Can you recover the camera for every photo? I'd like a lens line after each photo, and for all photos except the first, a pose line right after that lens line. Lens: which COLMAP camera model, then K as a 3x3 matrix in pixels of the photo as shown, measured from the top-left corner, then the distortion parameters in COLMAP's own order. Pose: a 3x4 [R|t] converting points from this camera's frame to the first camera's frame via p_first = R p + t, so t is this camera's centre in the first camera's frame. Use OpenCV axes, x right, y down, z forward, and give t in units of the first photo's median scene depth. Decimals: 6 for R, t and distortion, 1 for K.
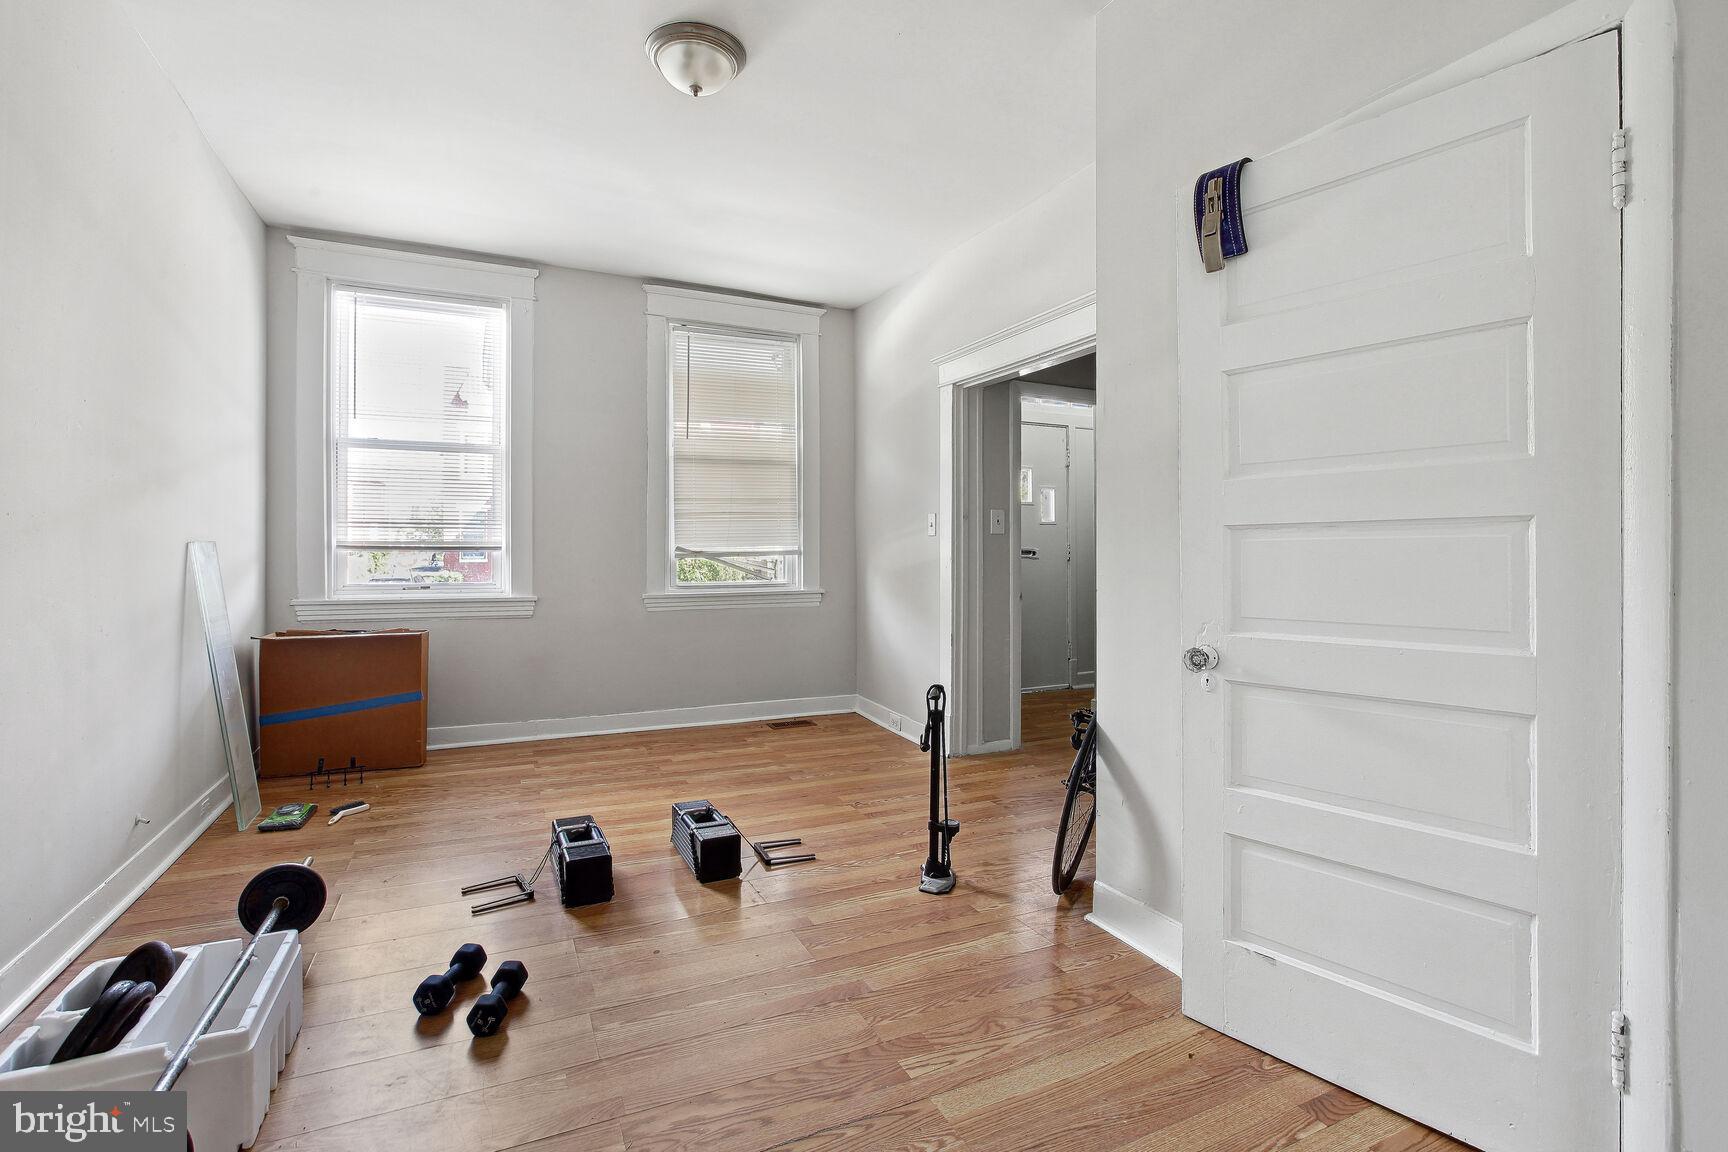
lens RADIAL K [[805.3, 0, 861.6], [0, 805.3, 562.1], [0, 0, 1]] dist [-0.070439, 0.000139]
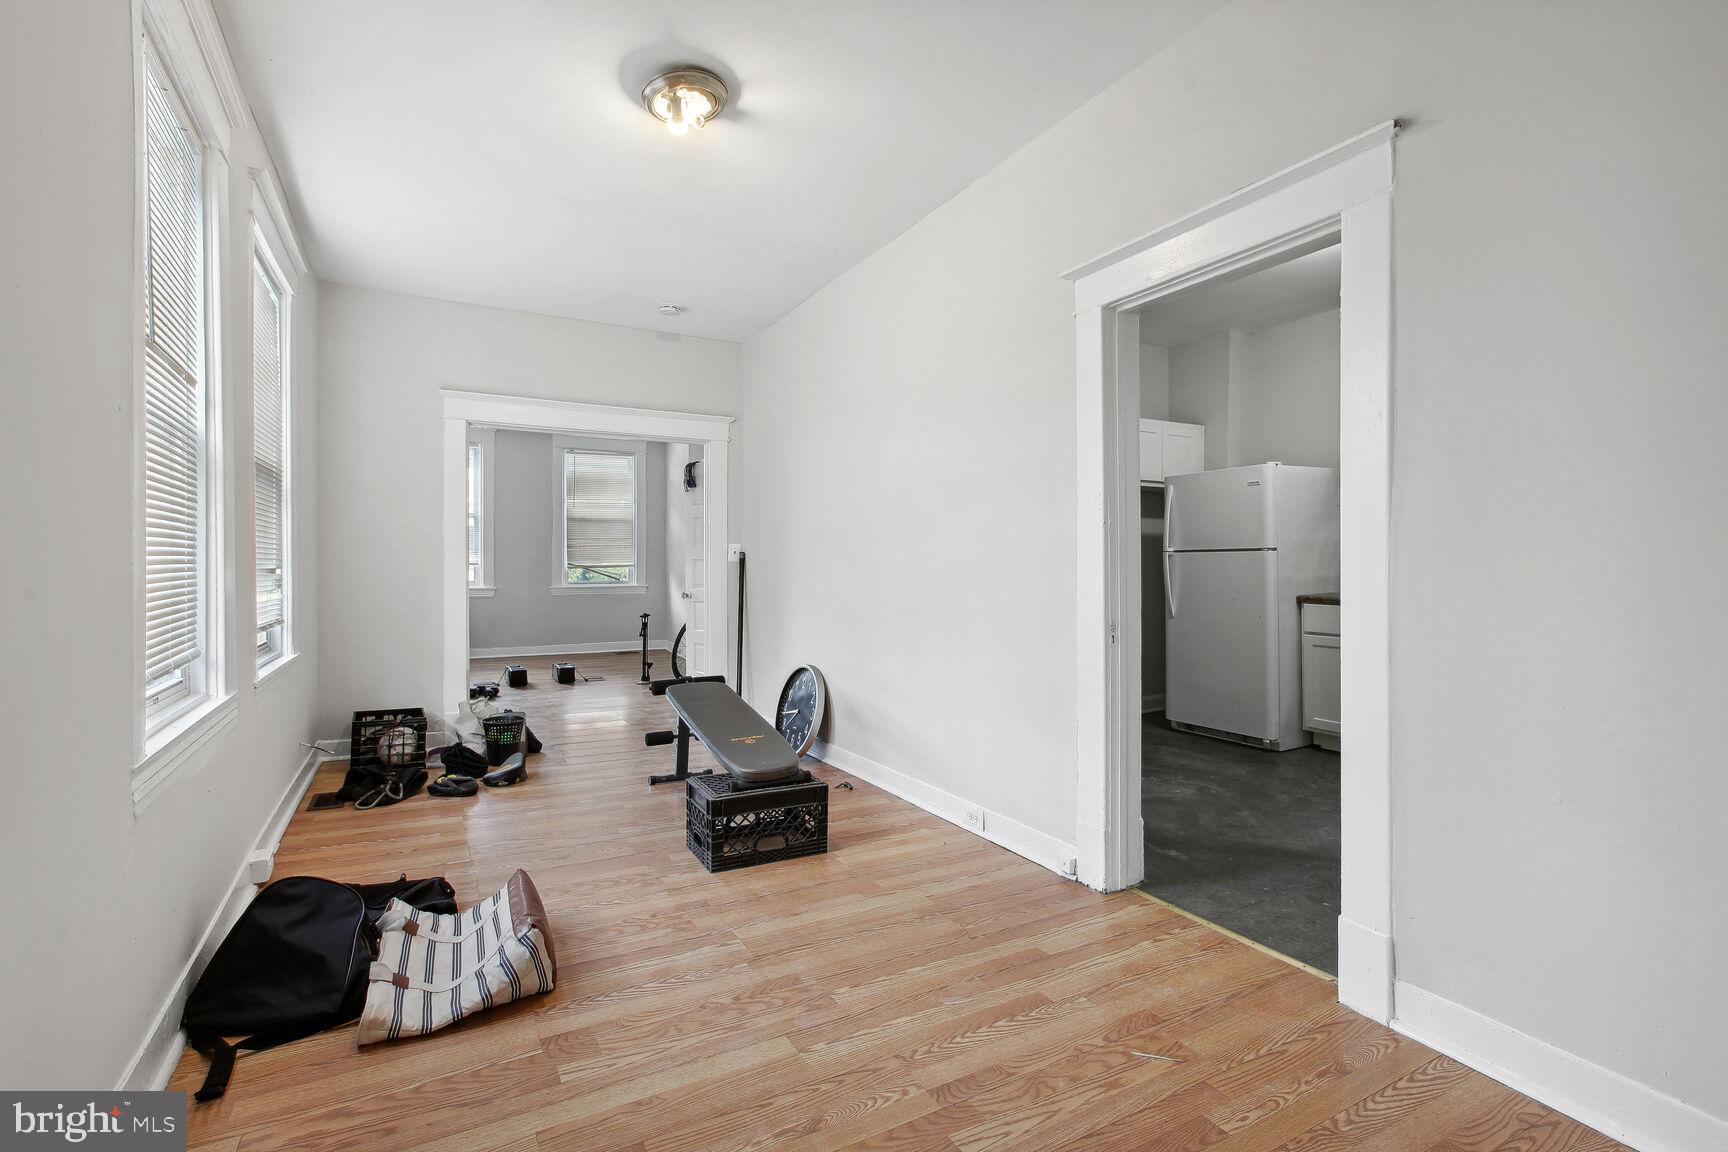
lens RADIAL K [[805.3, 0, 861.6], [0, 805.3, 562.1], [0, 0, 1]] dist [-0.070439, 0.000139]
pose [[0.997679, -0.003200, 0.068013, 0.412560], [0.004180, 0.999889, -0.014269, 0.010135], [-0.067960, 0.014520, 0.997582, -1.164704]]
